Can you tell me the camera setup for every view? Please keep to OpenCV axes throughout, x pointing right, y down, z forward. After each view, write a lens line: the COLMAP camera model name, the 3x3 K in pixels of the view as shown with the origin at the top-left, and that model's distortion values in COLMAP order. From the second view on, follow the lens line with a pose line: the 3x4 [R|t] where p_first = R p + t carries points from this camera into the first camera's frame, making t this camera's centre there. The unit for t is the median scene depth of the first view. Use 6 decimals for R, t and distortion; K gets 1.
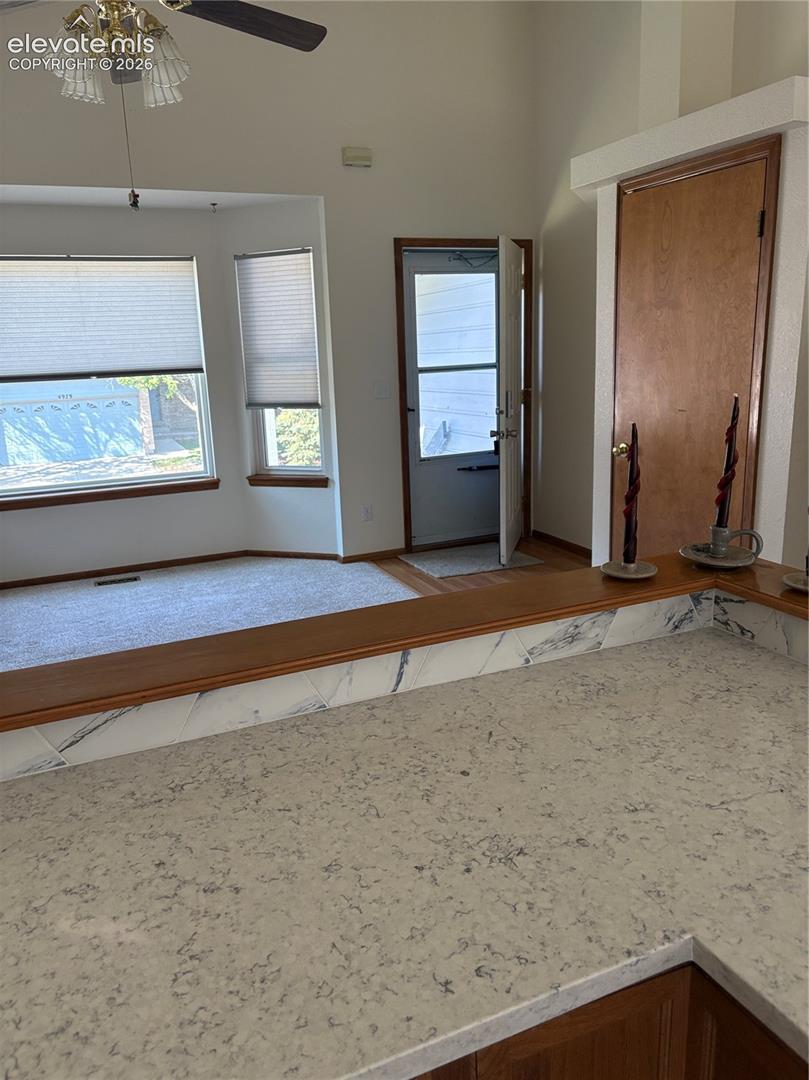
lens RADIAL K [[814.4, 0, 404.5], [0, 814.4, 540.0], [0, 0, 1]] dist [0.051651, -0.062233]
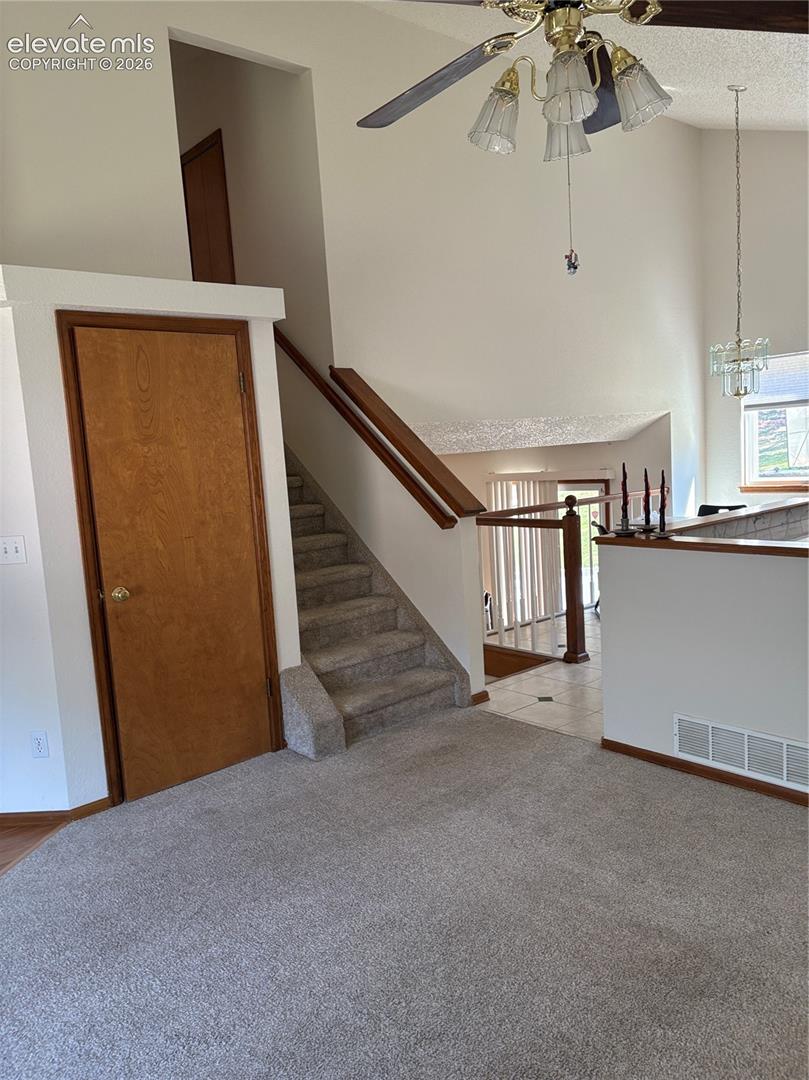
lens RADIAL K [[804.1, 0, 393.6], [0, 804.1, 543.8], [0, 0, 1]] dist [0.059488, -0.001415]
pose [[-0.287489, -0.053451, 0.956291, -2.706798], [0.300844, 0.942869, 0.143143, -0.793878], [-0.909309, 0.328847, -0.254985, 3.701967]]
